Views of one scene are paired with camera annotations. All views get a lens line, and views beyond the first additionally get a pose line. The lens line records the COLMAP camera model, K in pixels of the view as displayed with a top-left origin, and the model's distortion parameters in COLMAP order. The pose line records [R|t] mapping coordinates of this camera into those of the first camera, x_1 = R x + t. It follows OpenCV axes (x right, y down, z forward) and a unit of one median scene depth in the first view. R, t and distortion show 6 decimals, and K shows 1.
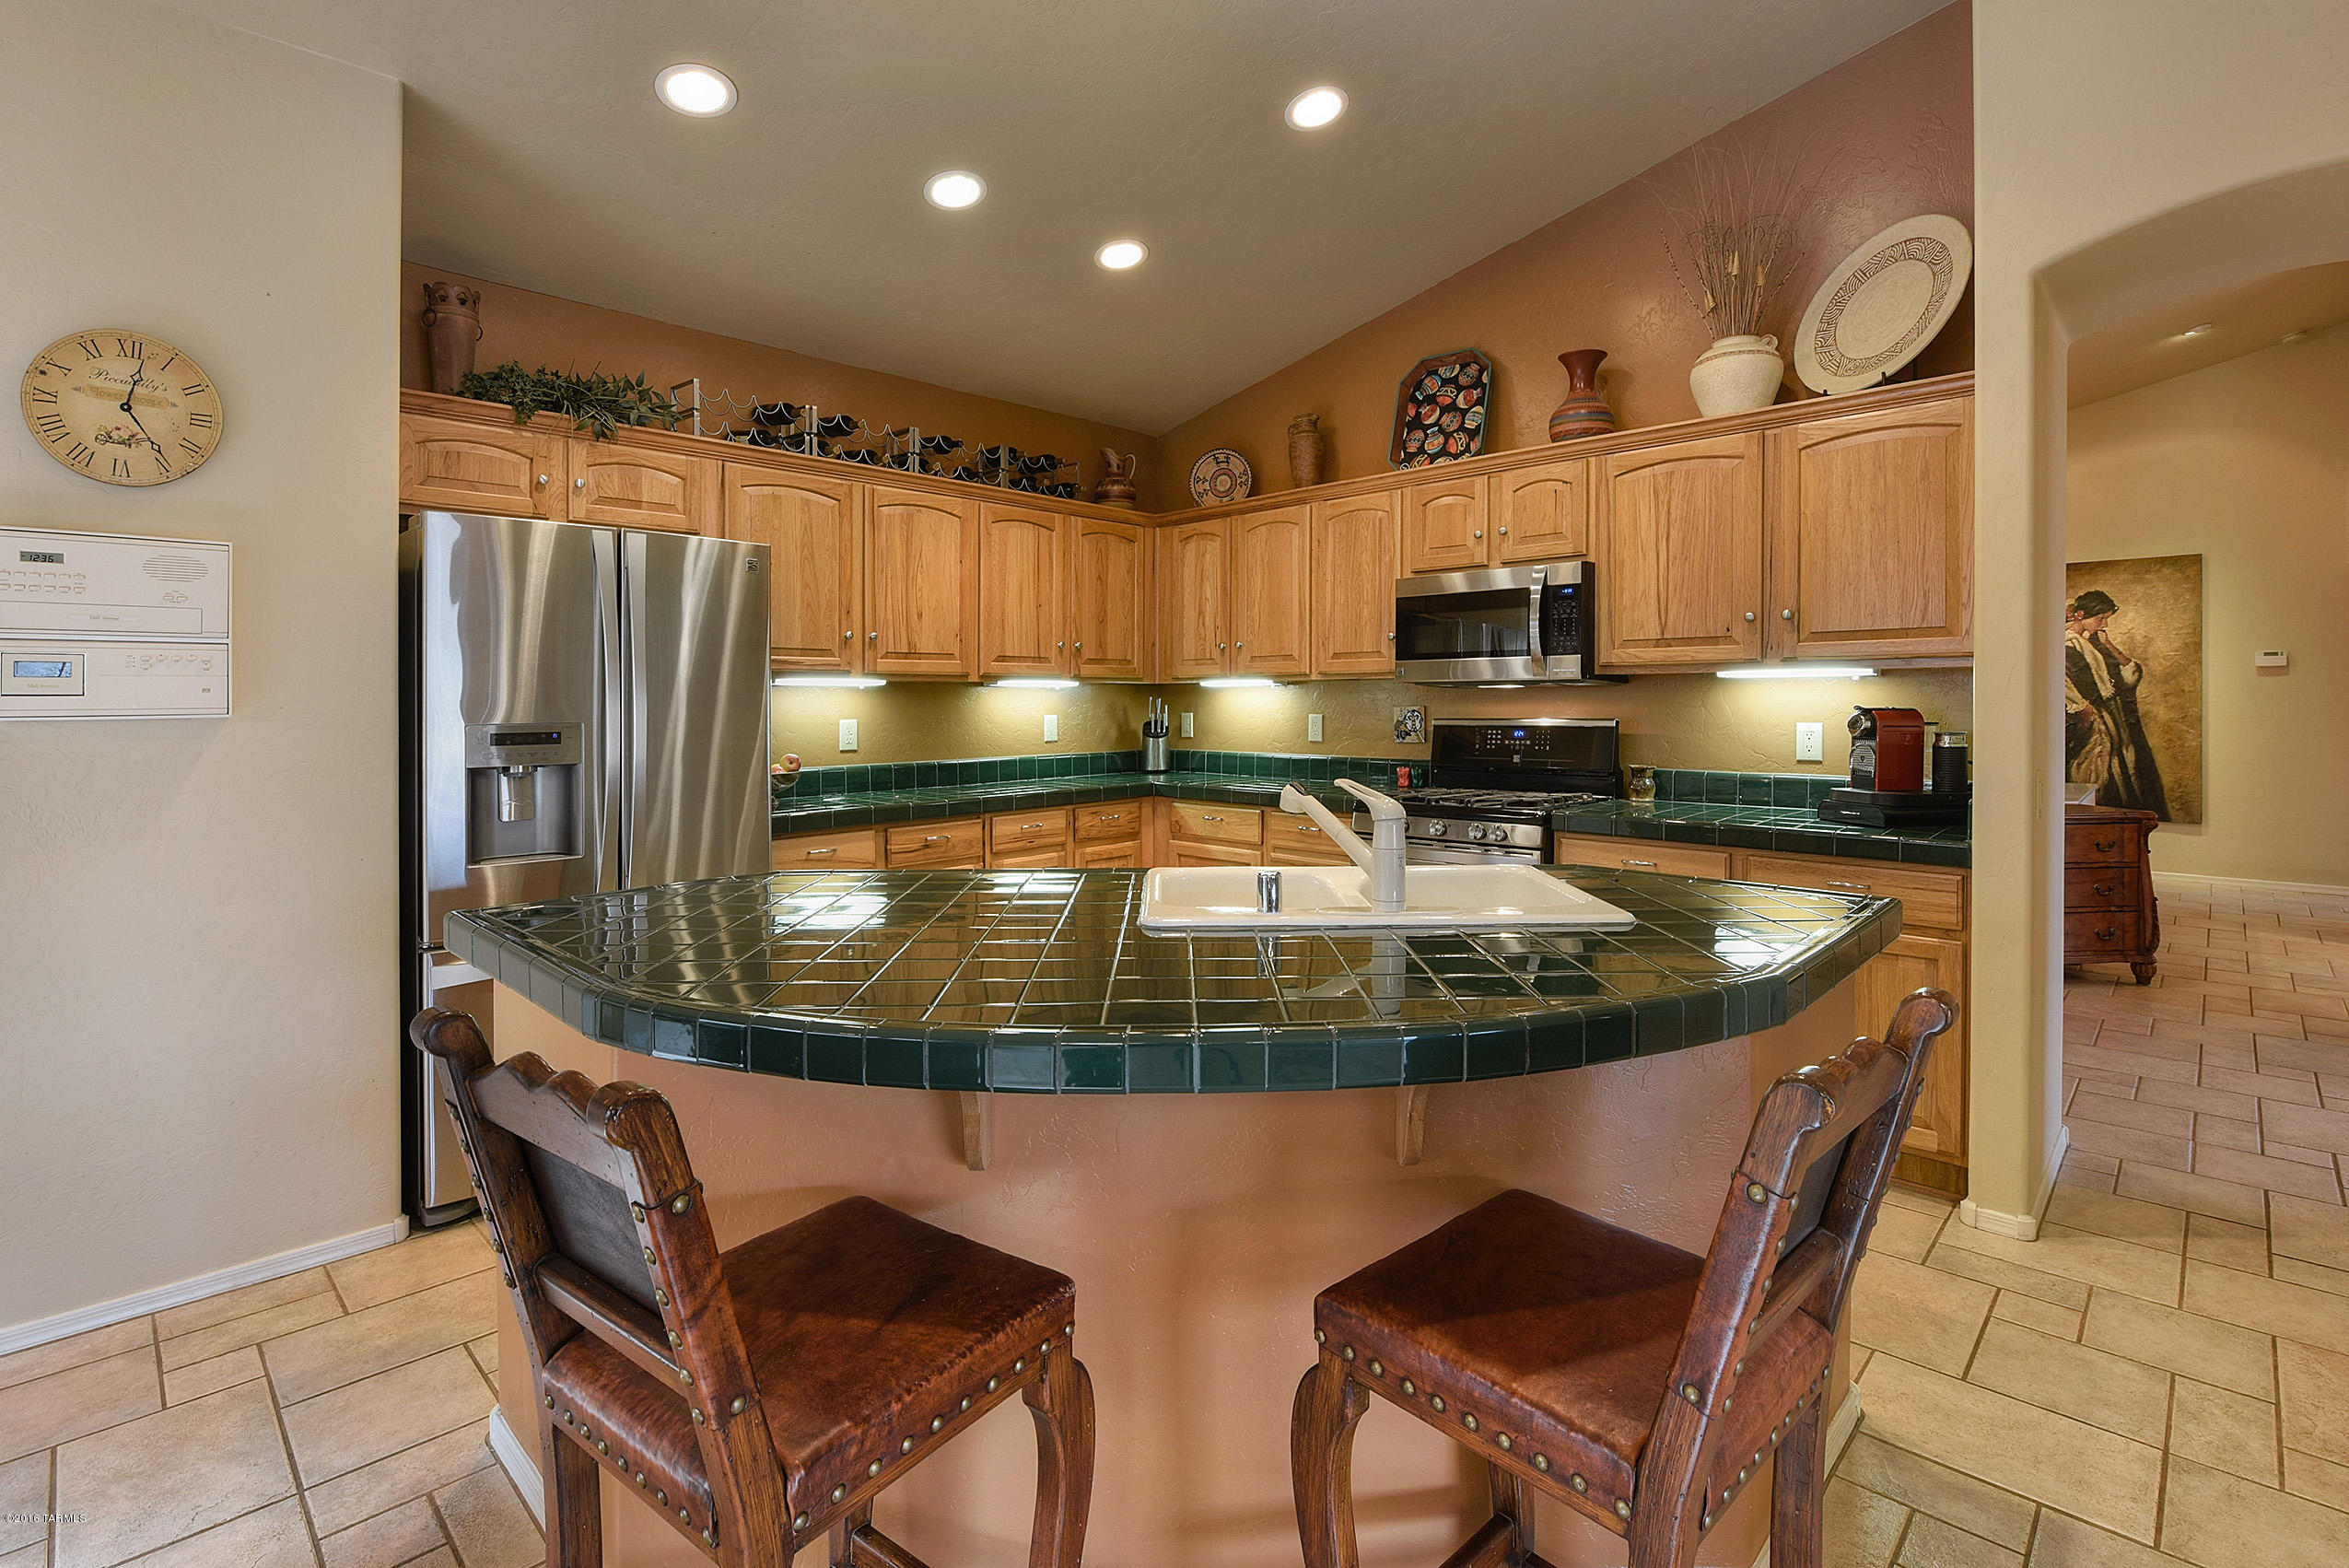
lens RADIAL K [[1096.8, 0, 1241.3], [0, 1096.8, 713.4], [0, 0, 1]] dist [-0.001863, -0.010575]
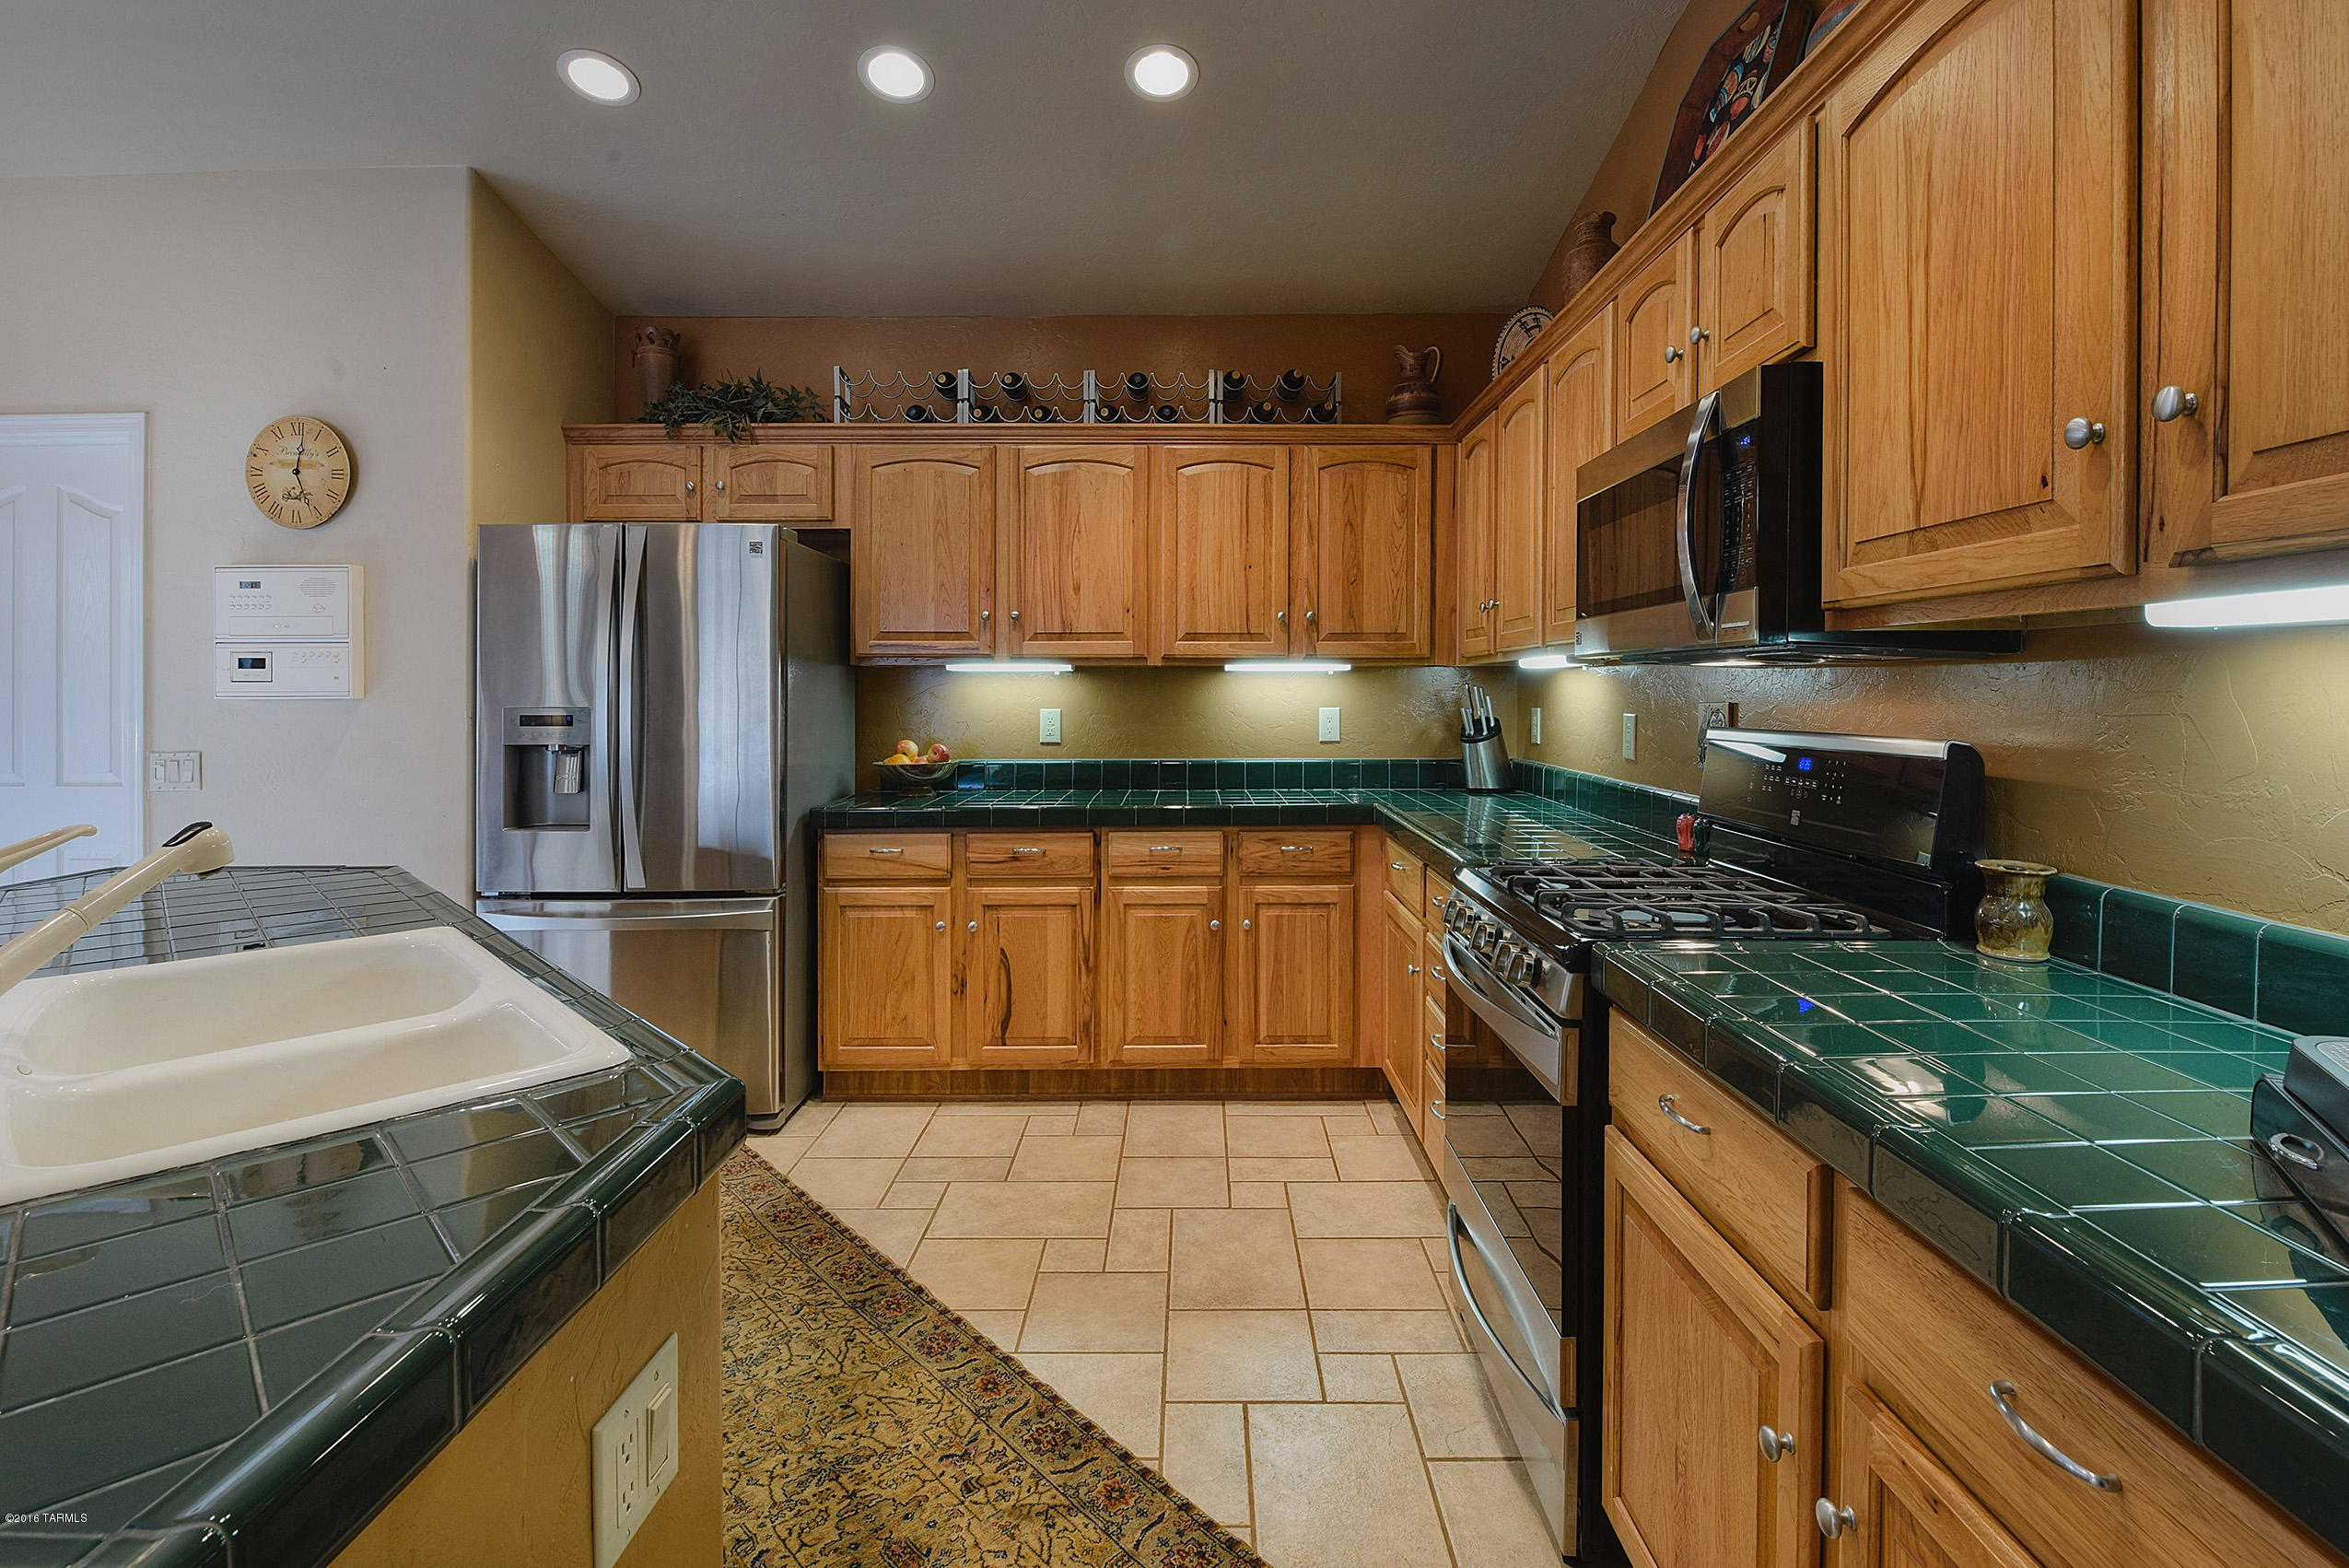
lens RADIAL K [[1129.6, 0, 1200.6], [0, 1129.6, 705.4], [0, 0, 1]] dist [-0.002696, -0.011427]
pose [[0.671281, 0.015656, -0.741038, 0.587746], [-0.012616, 0.999873, 0.009696, -0.011032], [0.741096, 0.002840, 0.671393, 0.657969]]
